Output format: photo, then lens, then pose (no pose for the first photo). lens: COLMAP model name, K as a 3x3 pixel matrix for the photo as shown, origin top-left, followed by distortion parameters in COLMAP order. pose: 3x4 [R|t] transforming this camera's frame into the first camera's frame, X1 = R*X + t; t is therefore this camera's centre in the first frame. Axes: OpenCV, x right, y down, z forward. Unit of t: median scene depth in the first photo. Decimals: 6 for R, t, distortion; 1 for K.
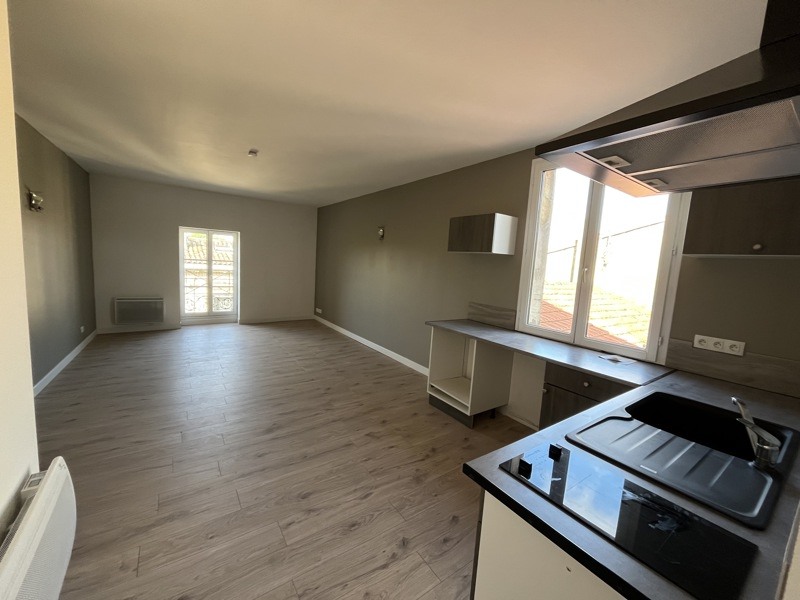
lens RADIAL K [[321.9, 0, 400.0], [0, 321.9, 300.0], [0, 0, 1]] dist [0.000182, 0.000023]
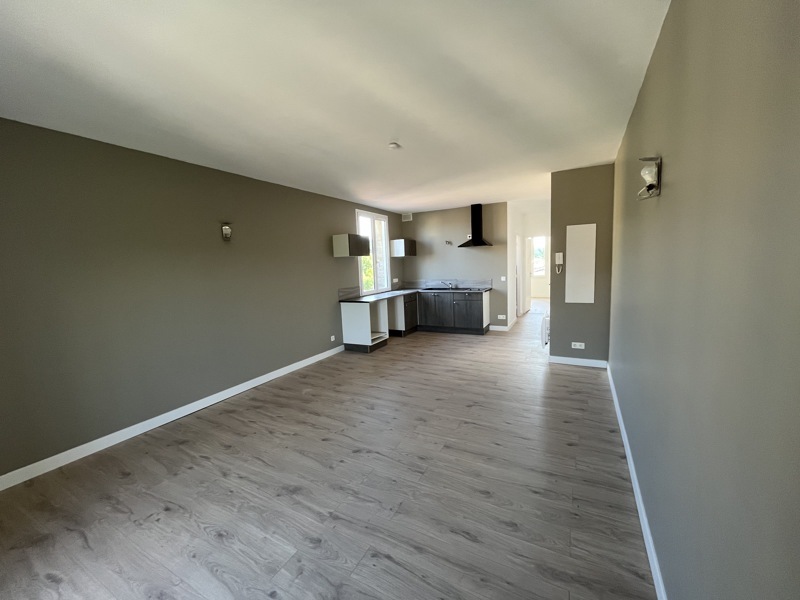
lens RADIAL K [[321.9, 0, 400.0], [0, 321.9, 300.0], [0, 0, 1]] dist [0.000182, 0.000023]
pose [[-0.449668, -0.136610, 0.882687, -1.177851], [0.127972, 0.968185, 0.215036, -0.218313], [-0.883981, 0.209654, -0.417879, 1.313051]]
